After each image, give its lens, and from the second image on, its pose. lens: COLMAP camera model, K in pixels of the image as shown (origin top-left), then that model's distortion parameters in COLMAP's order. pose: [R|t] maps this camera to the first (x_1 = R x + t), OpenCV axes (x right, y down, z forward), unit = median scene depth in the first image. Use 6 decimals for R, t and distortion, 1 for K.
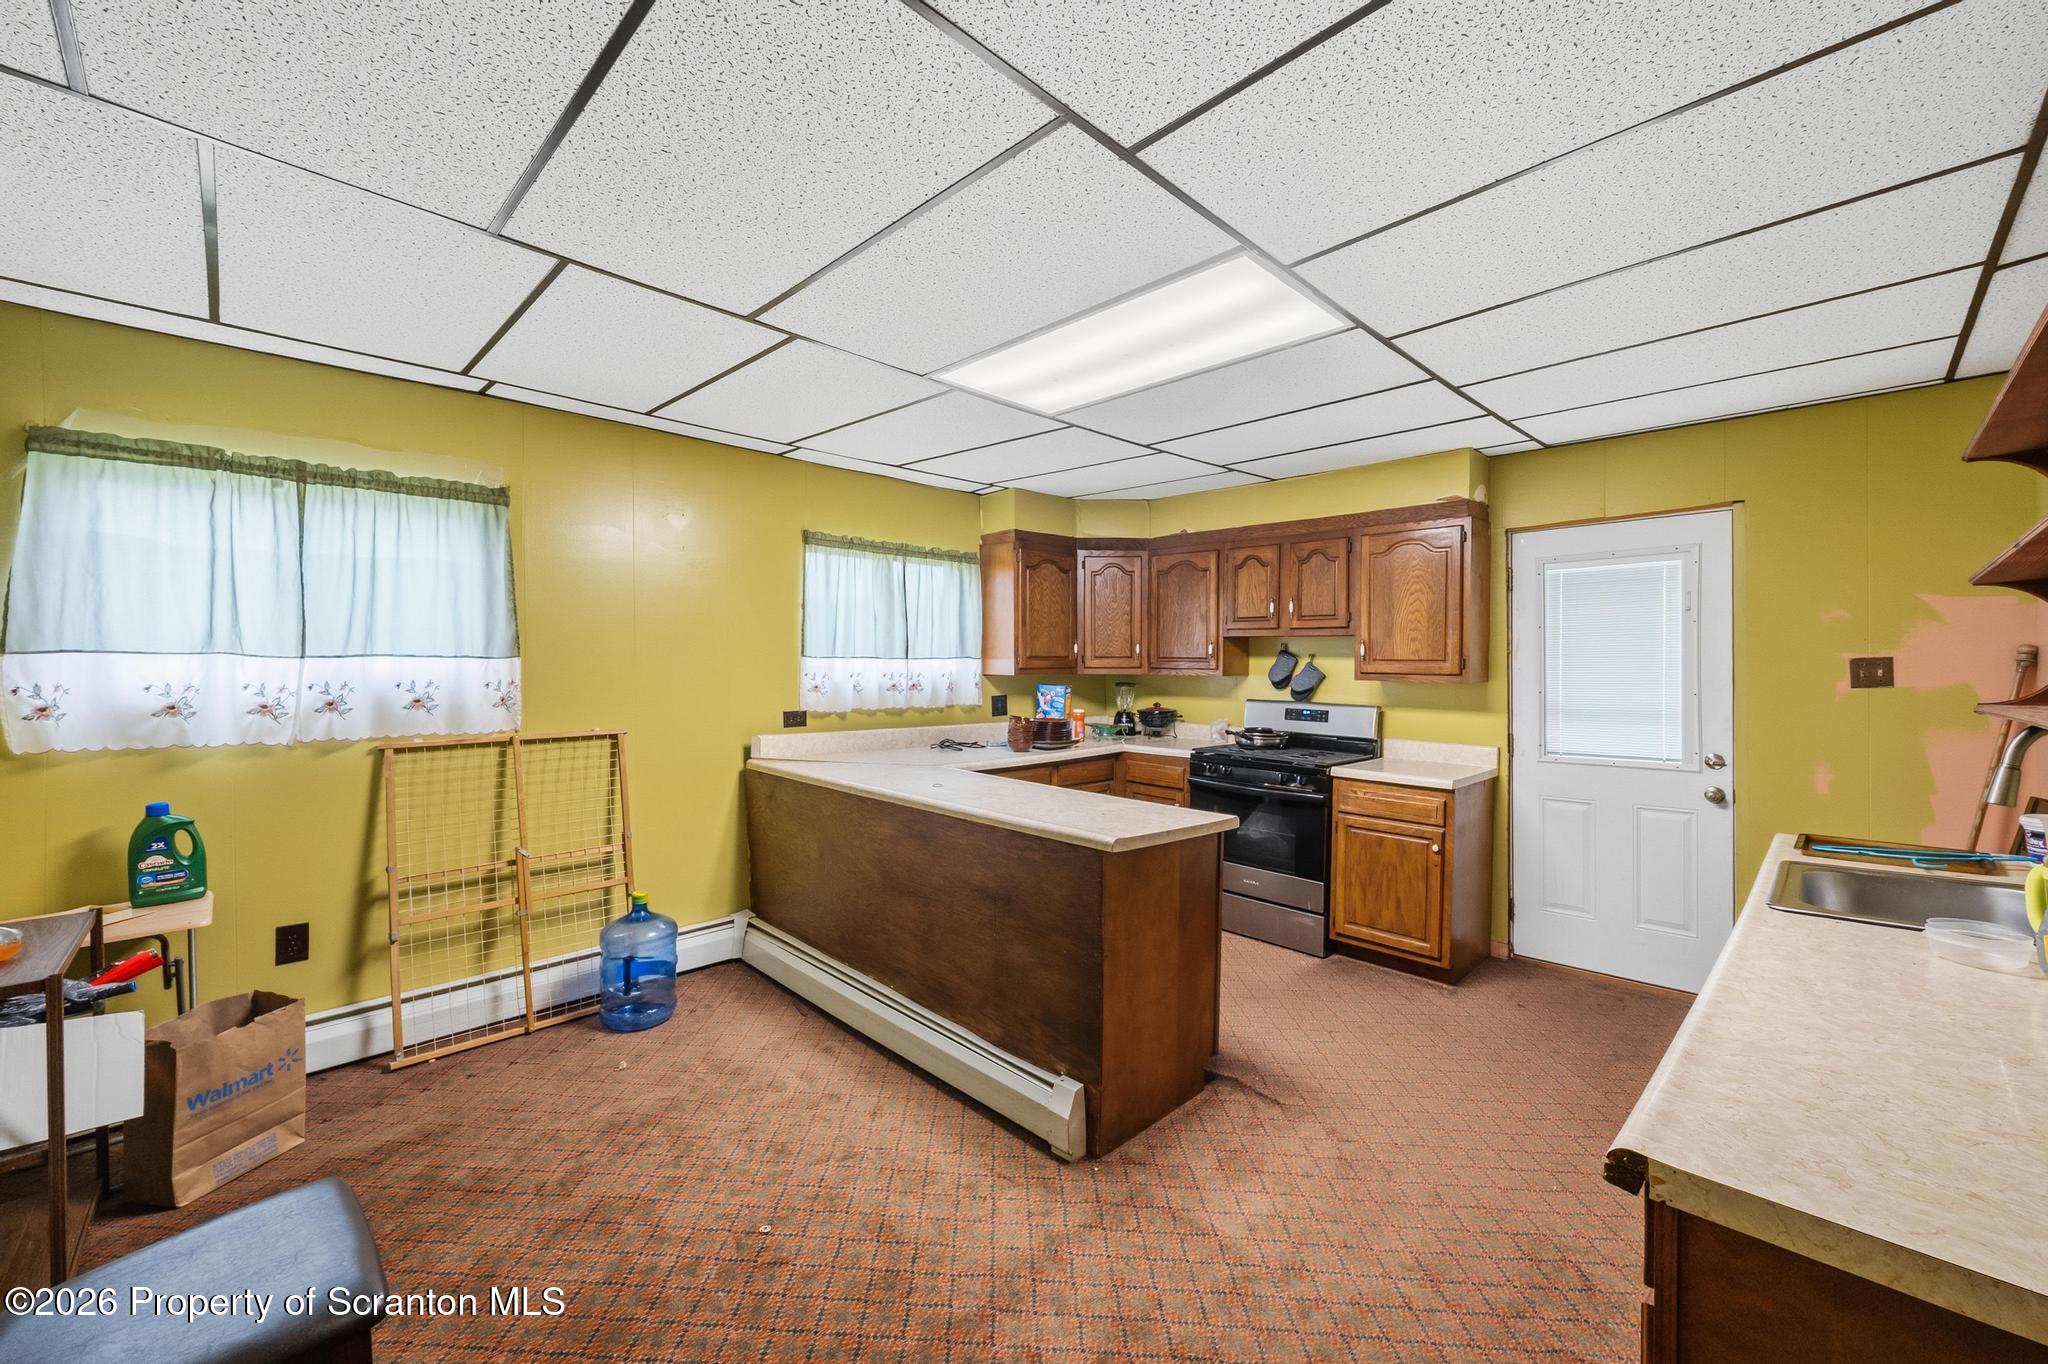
lens RADIAL K [[807.1, 0, 1022.0], [0, 807.1, 674.4], [0, 0, 1]] dist [0.000483, 0.000239]
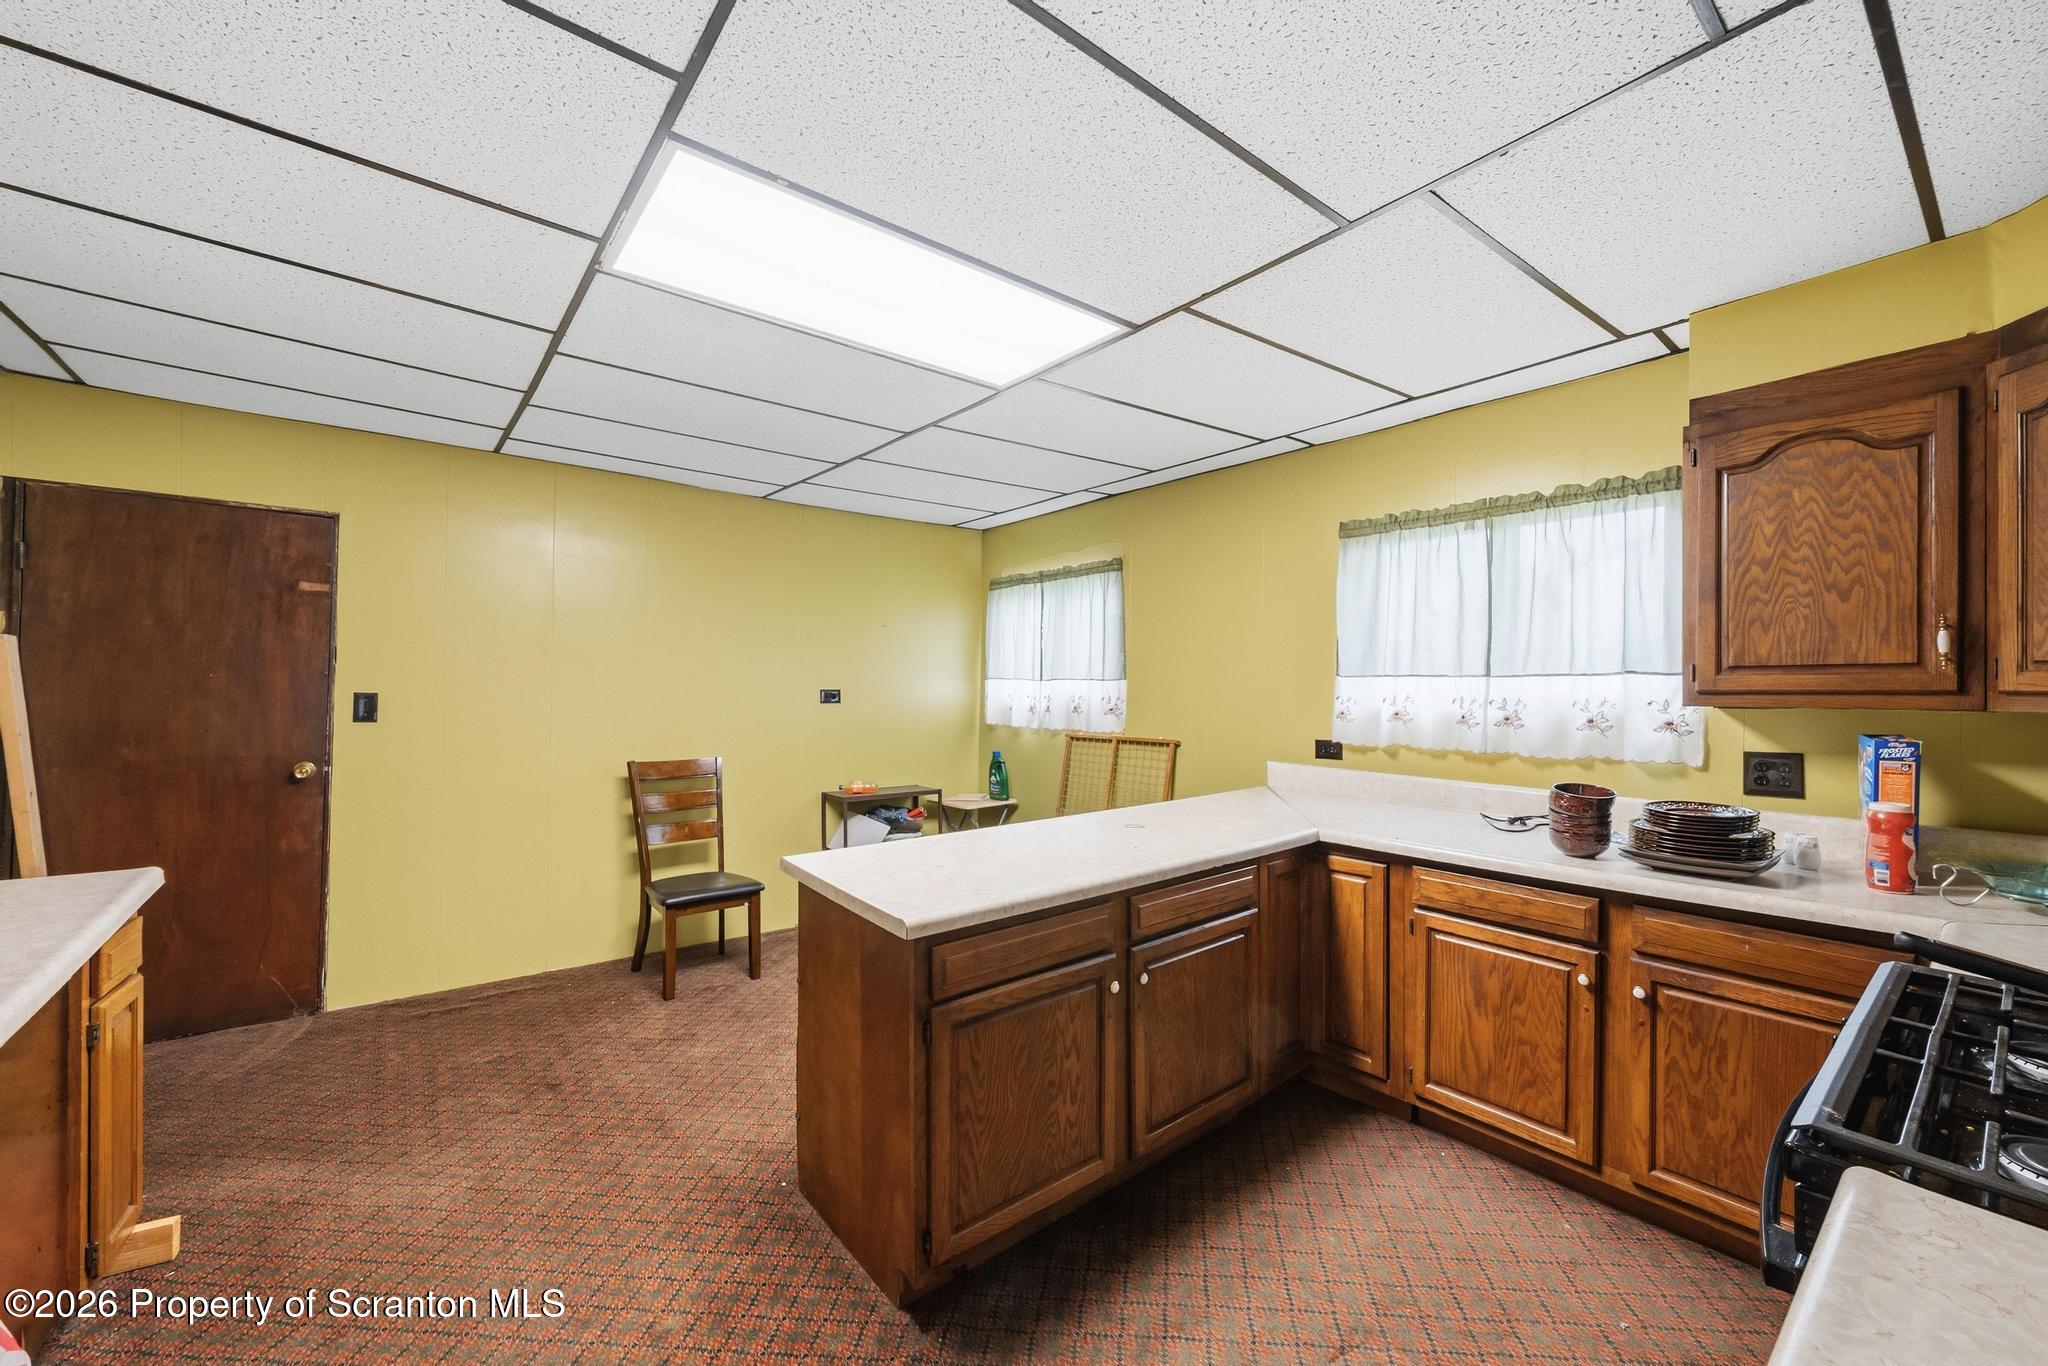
lens RADIAL K [[807.1, 0, 1022.1], [0, 807.1, 684.5], [0, 0, 1]] dist [0.000483, 0.000239]
pose [[-0.110572, 0.001402, -0.993867, 0.594714], [-0.011383, 0.999932, 0.002677, -0.011563], [0.993803, 0.011610, -0.110549, 0.776525]]
